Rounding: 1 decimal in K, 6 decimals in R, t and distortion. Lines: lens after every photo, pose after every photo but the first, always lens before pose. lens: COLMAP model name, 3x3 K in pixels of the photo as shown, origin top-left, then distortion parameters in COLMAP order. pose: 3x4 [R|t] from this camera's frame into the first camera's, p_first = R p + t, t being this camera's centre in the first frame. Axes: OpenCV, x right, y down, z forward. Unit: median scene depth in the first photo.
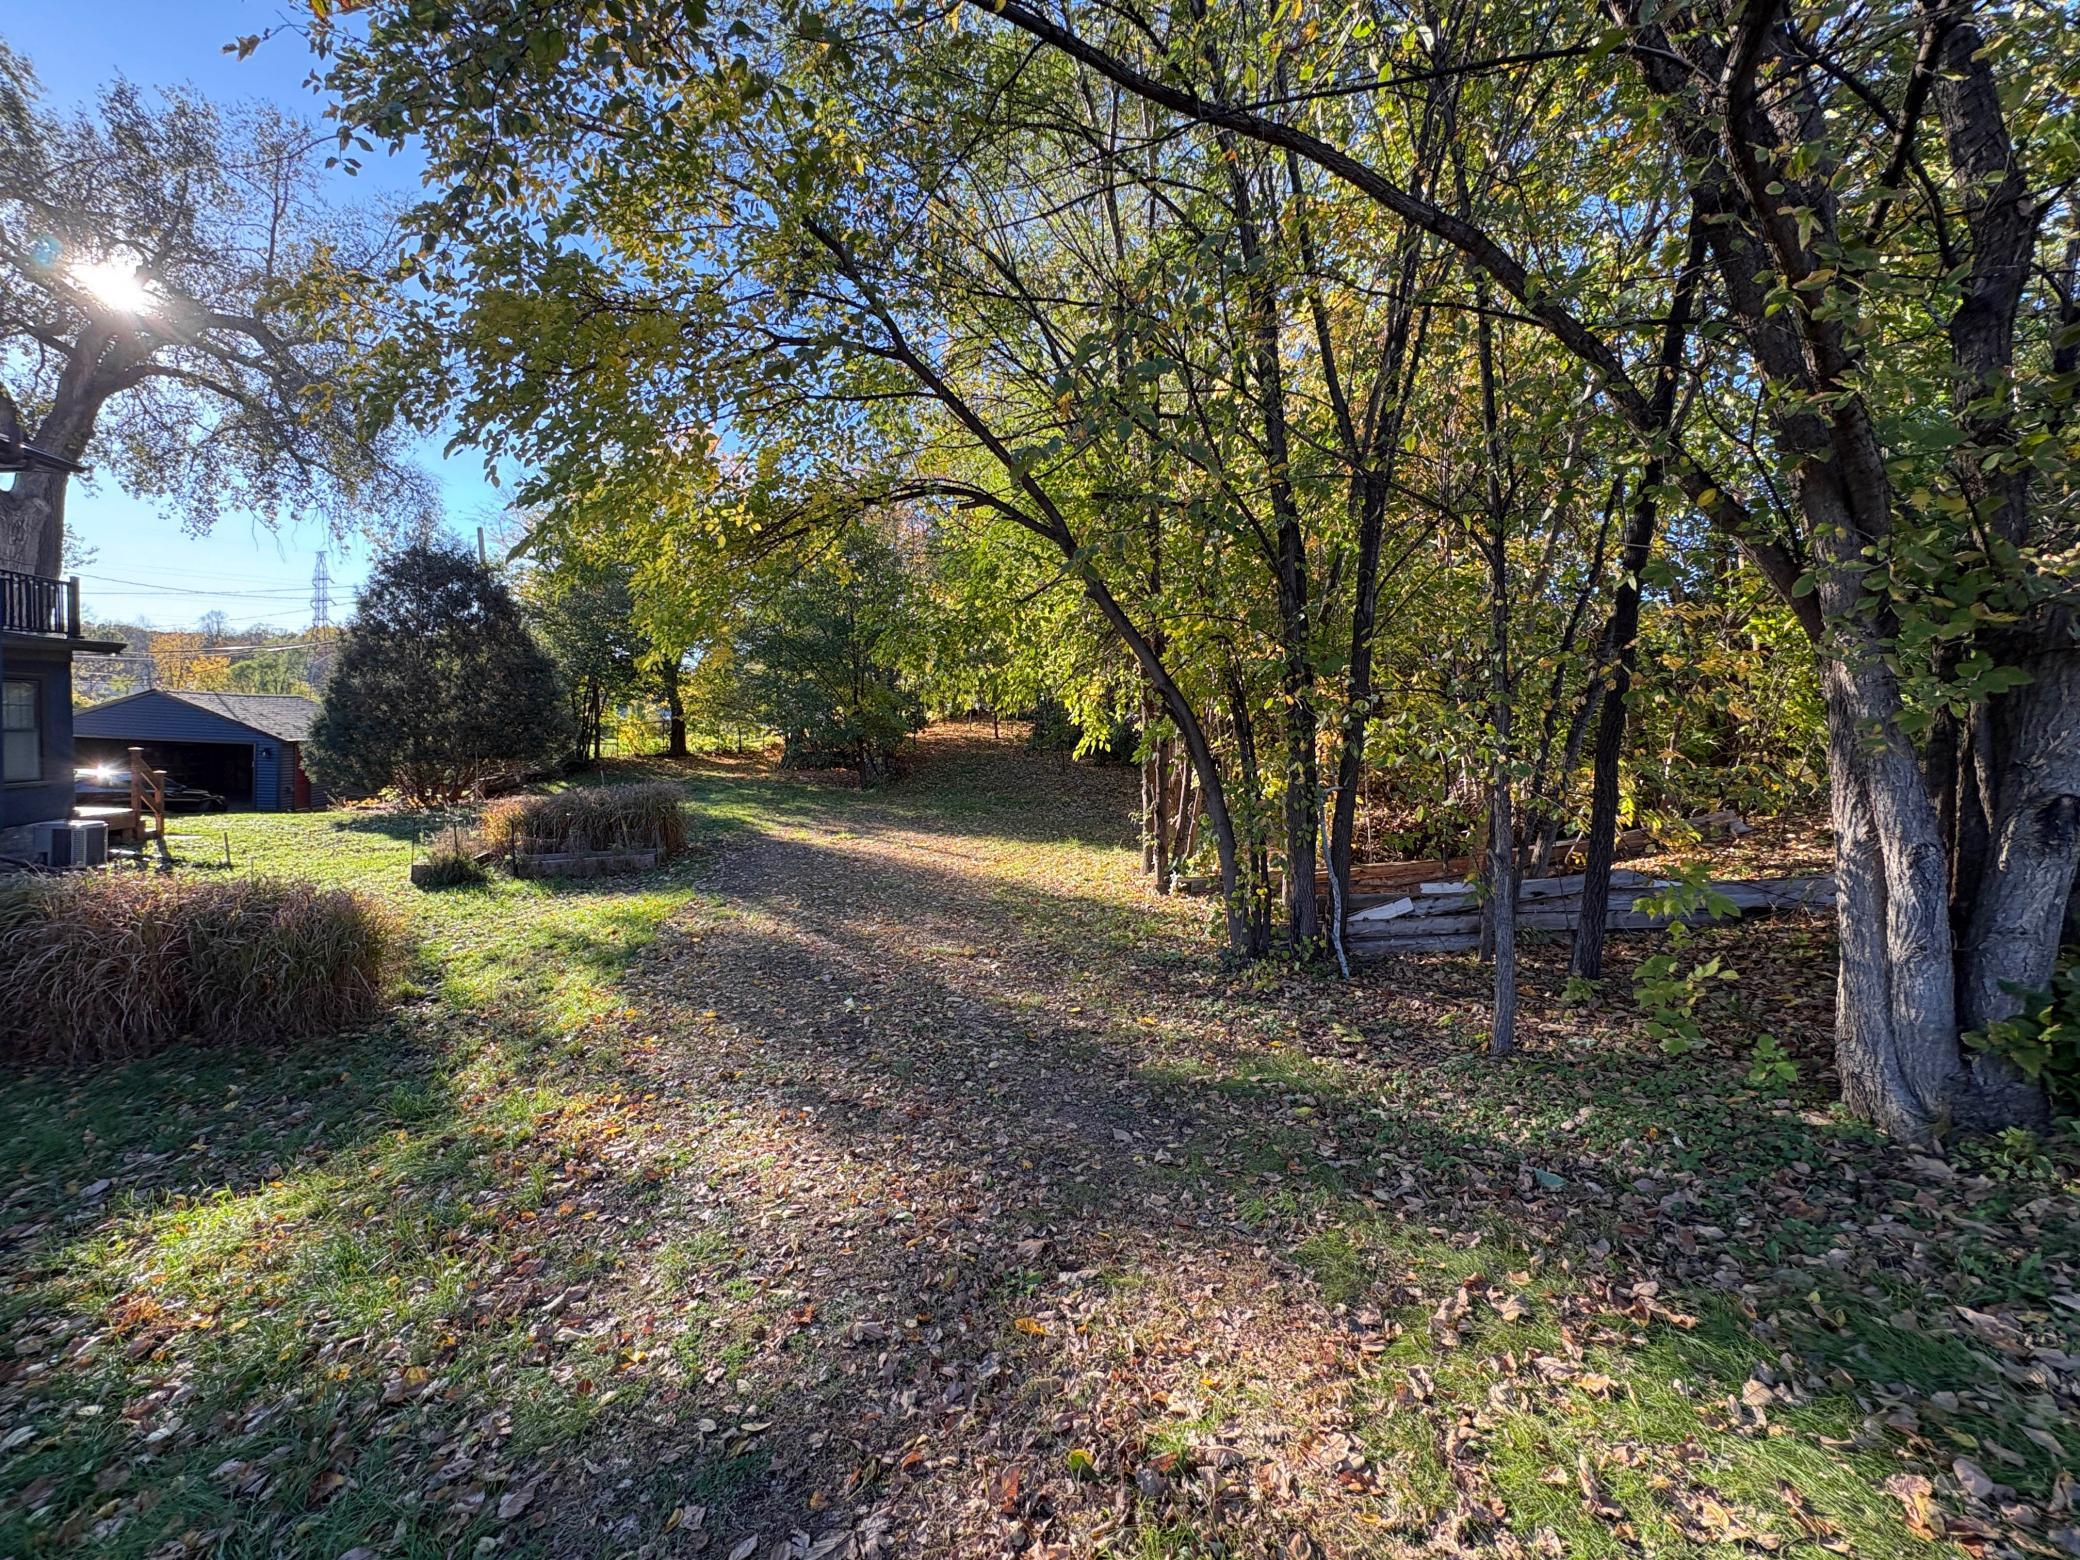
lens RADIAL K [[838.2, 0, 1038.0], [0, 838.2, 772.4], [0, 0, 1]] dist [0.000233, 0.000003]
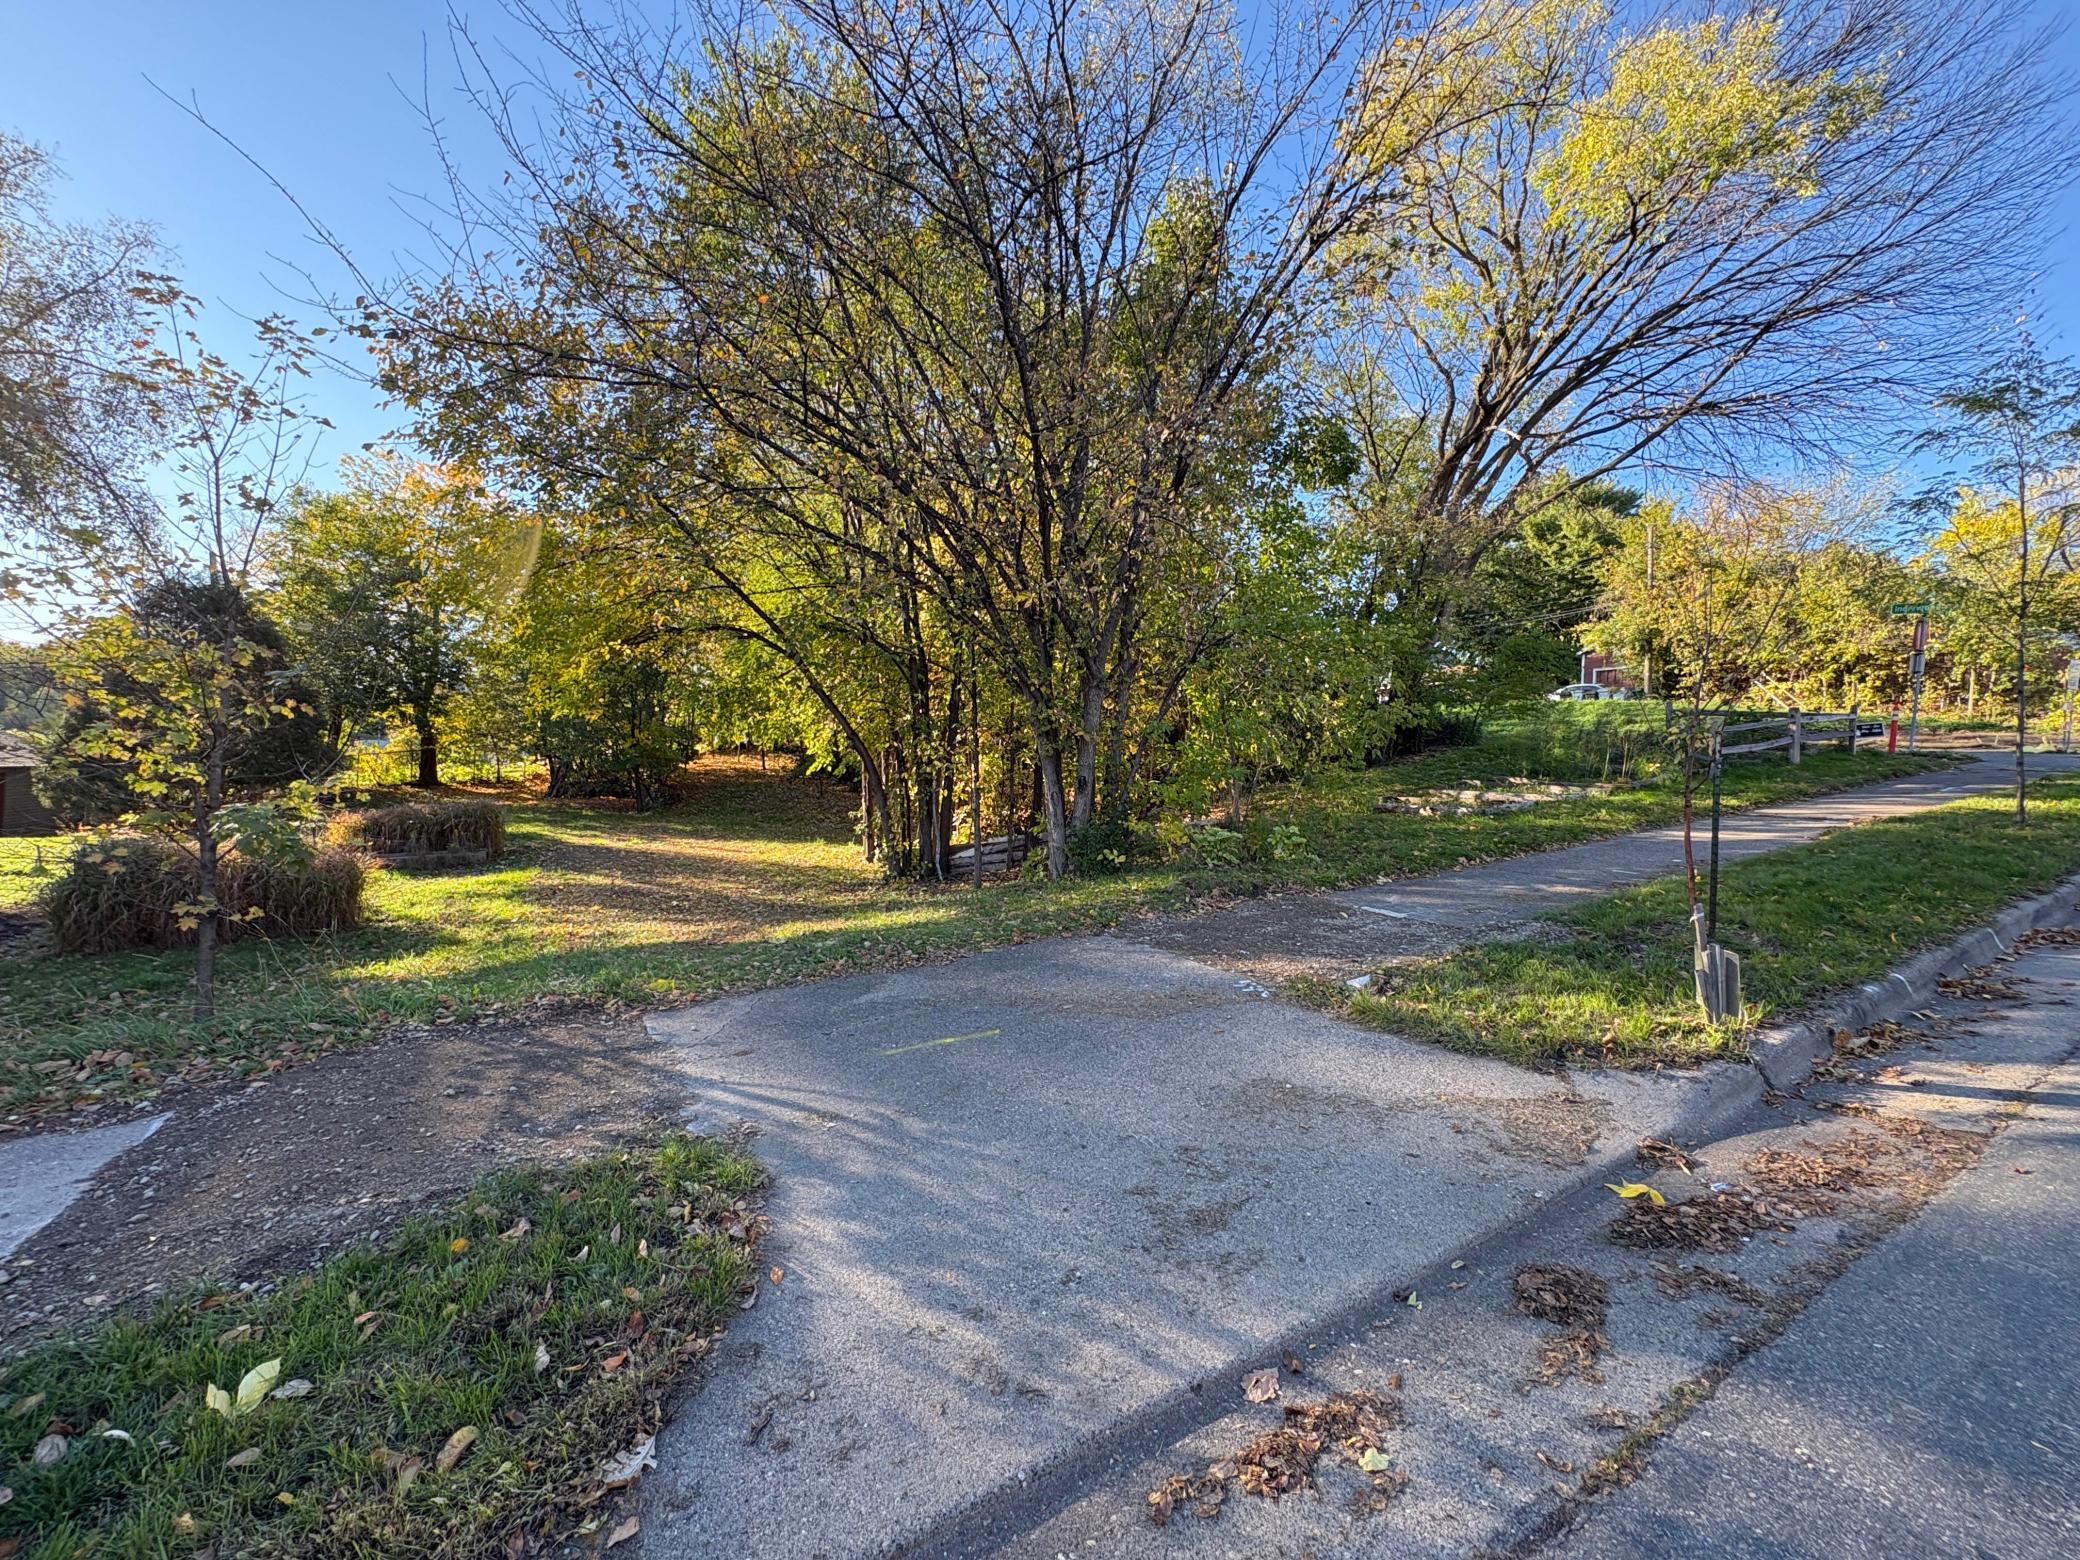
lens RADIAL K [[838.2, 0, 1040.2], [0, 838.2, 786.4], [0, 0, 1]] dist [0.000233, 0.000003]
pose [[0.964646, 0.000461, 0.263547, 0.012993], [0.006195, 0.999682, -0.024426, 0.013105], [-0.263475, 0.025195, 0.964337, -0.195060]]
